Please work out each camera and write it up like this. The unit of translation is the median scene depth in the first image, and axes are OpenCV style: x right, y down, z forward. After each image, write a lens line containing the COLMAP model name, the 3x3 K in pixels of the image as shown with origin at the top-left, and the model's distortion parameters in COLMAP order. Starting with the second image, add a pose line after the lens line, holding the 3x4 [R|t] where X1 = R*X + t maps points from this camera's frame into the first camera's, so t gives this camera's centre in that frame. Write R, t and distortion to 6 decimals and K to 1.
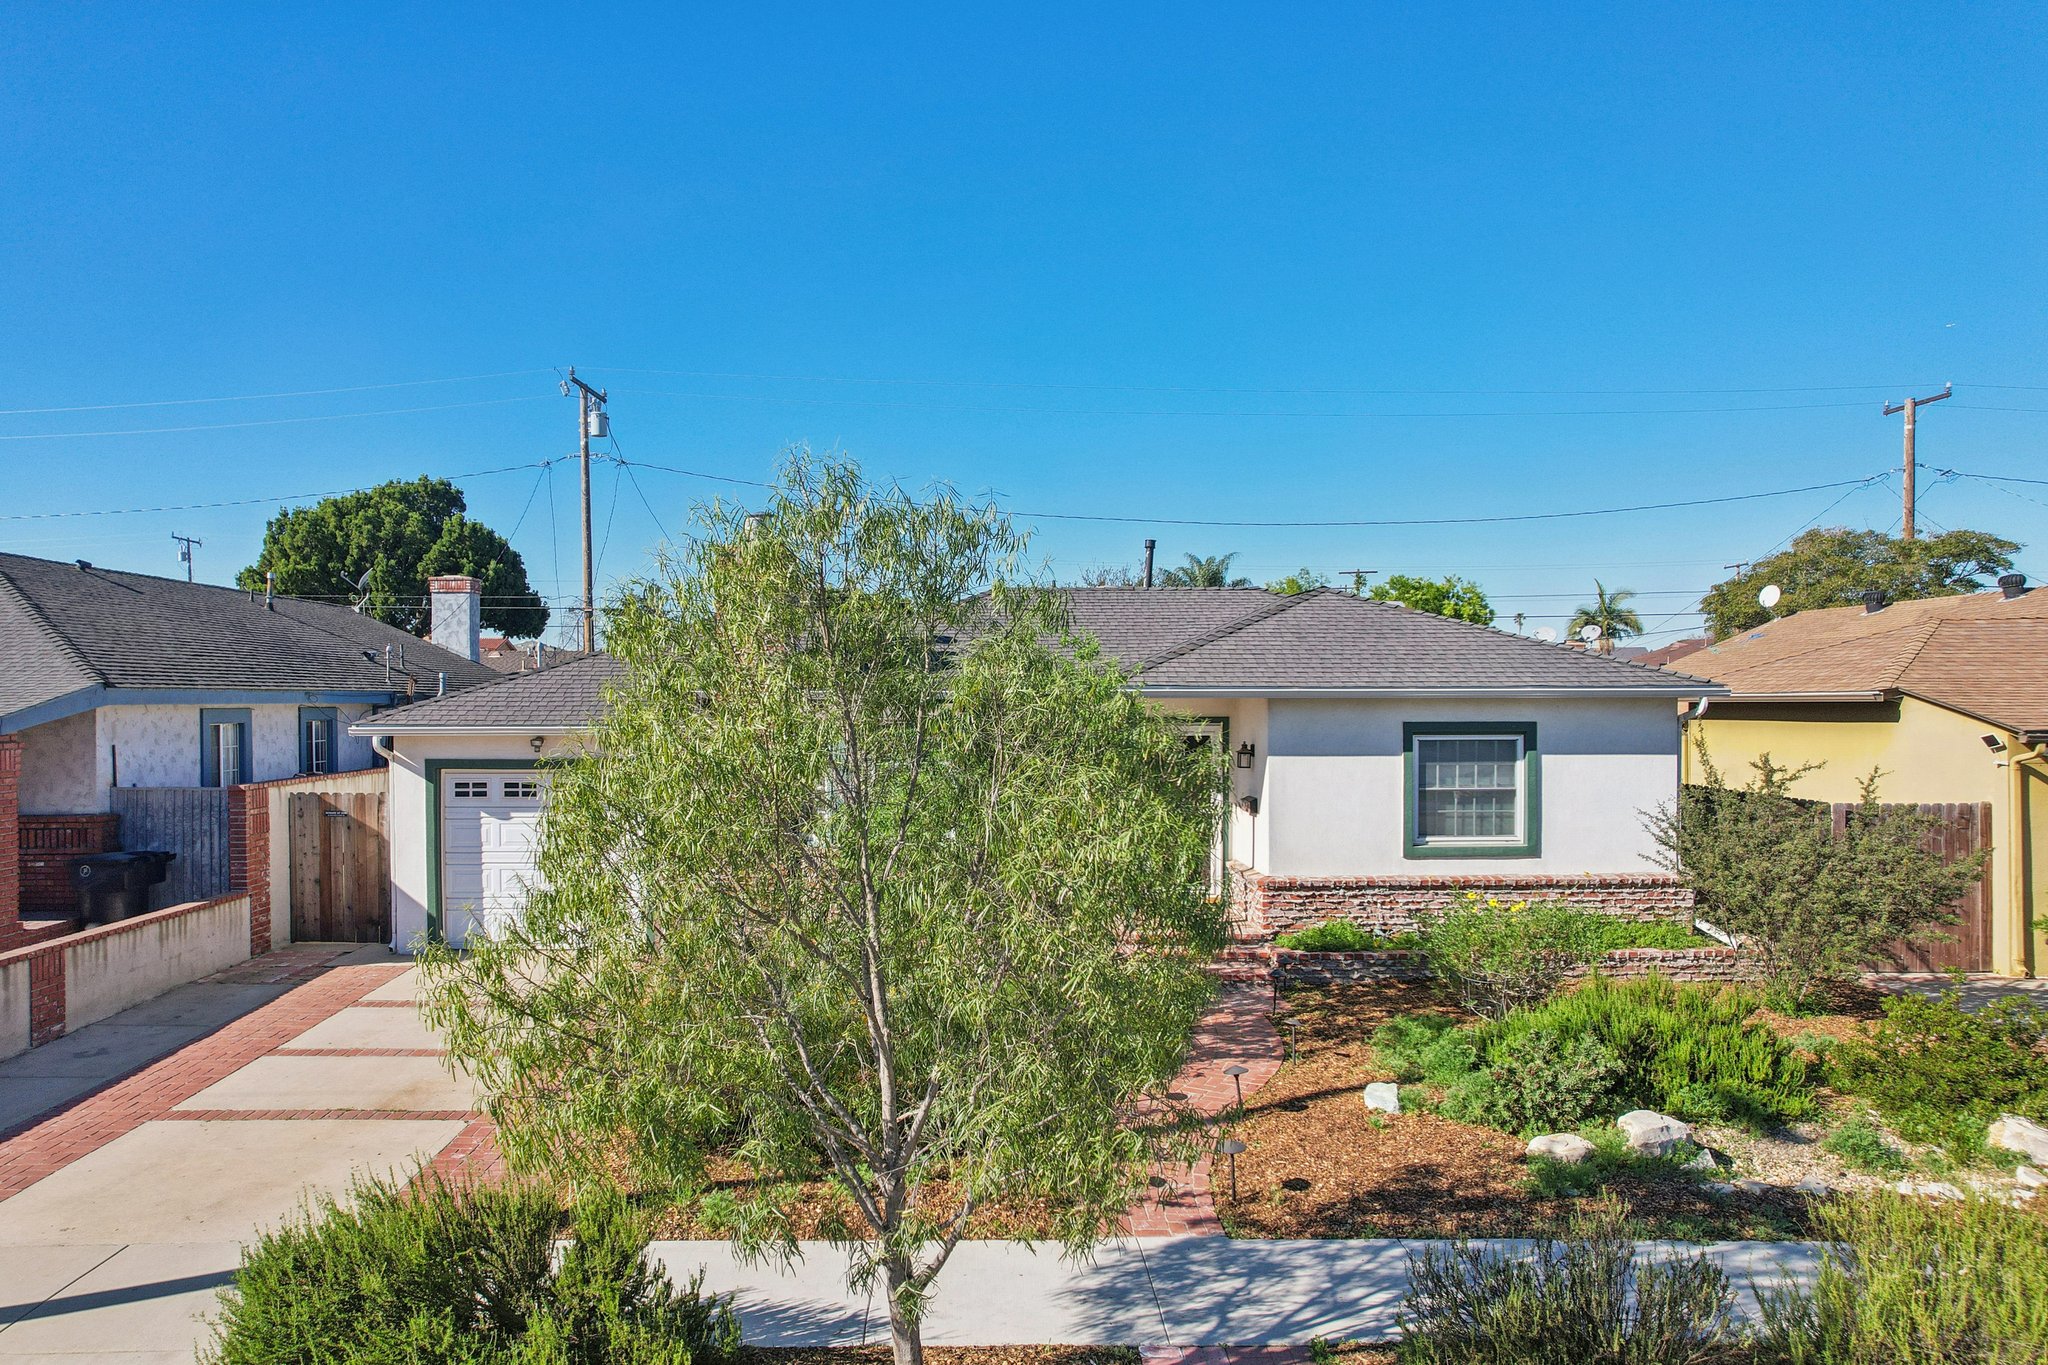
lens RADIAL K [[1279.6, 0, 1011.8], [0, 1279.6, 690.6], [0, 0, 1]] dist [-0.052386, 0.027748]
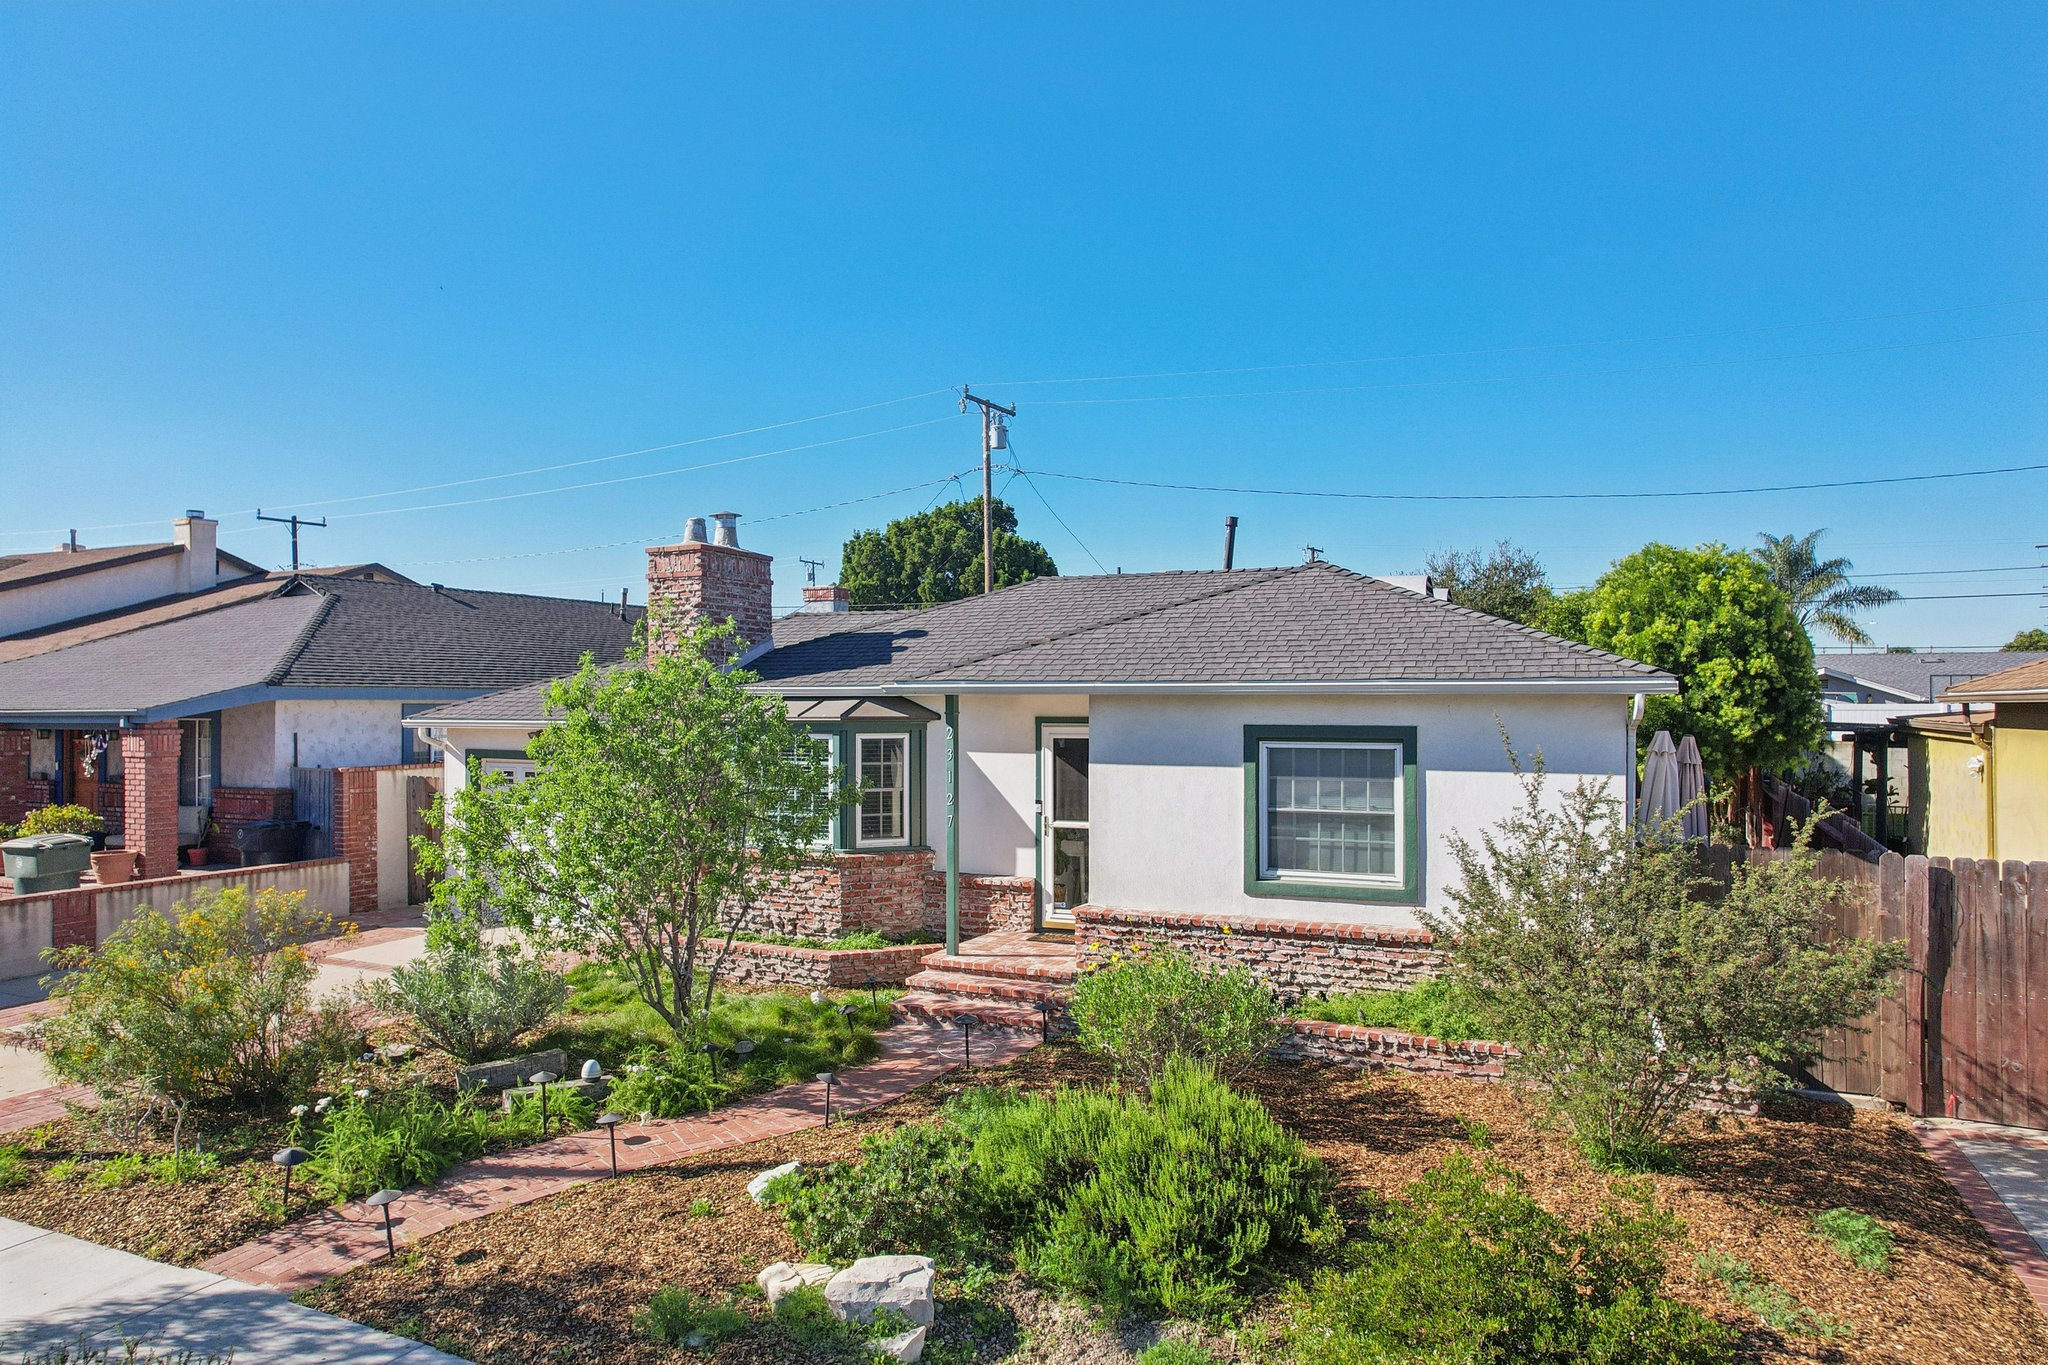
lens RADIAL K [[1279.6, 0, 1072.5], [0, 1279.6, 666.3], [0, 0, 1]] dist [-0.052386, 0.027748]
pose [[0.911476, -0.008029, -0.411276, 0.526587], [-0.000311, 0.999796, -0.020206, 0.003956], [0.411354, 0.018545, 0.911287, 0.214463]]
